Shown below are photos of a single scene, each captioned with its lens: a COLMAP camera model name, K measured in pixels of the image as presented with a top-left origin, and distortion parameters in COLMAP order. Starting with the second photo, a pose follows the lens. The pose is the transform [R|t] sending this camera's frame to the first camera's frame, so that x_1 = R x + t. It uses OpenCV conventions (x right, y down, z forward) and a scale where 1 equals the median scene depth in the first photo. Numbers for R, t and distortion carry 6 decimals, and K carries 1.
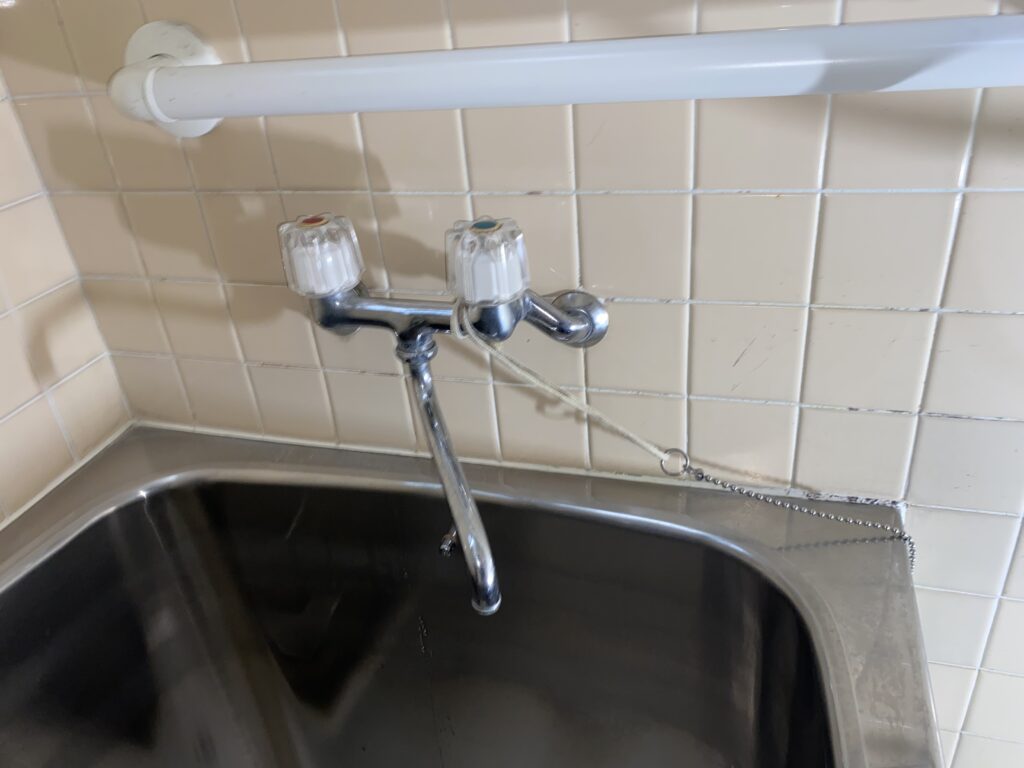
lens RADIAL K [[775.0, 0, 513.5], [0, 775.0, 381.9], [0, 0, 1]] dist [-0.002381, -0.002383]
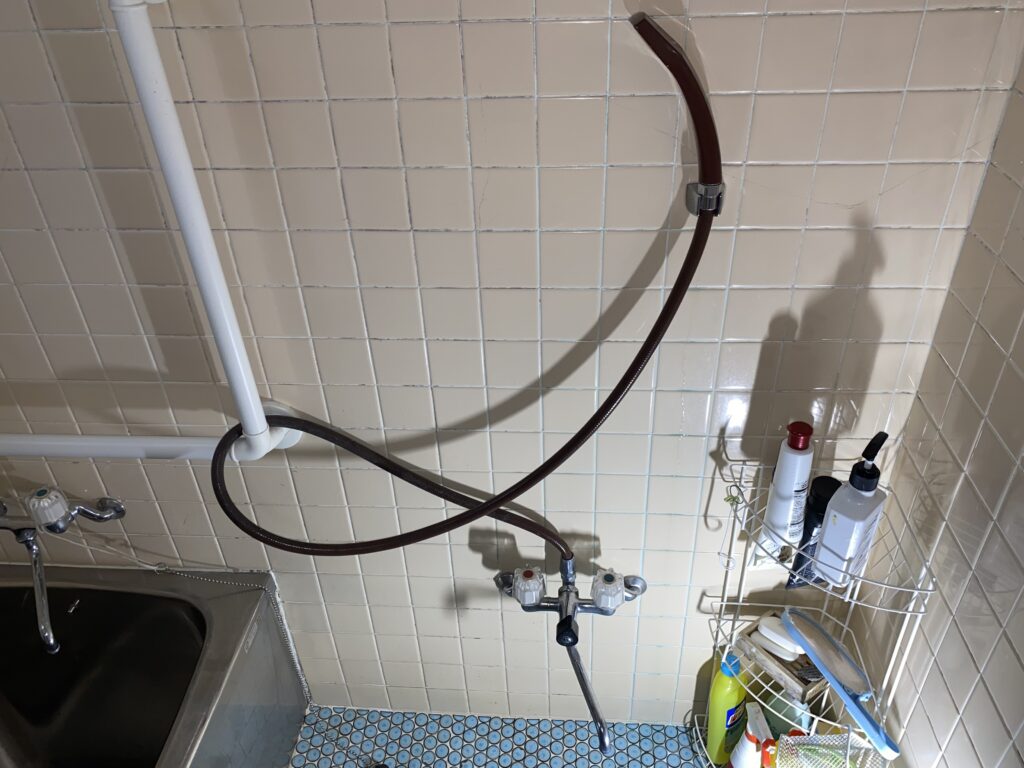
lens RADIAL K [[775.0, 0, 520.2], [0, 775.0, 384.2], [0, 0, 1]] dist [-0.002381, -0.002383]
pose [[0.970080, -0.082823, 0.228222, 0.733604], [0.066645, 0.994745, 0.077717, -0.525029], [-0.233459, -0.060182, 0.970502, -1.375713]]
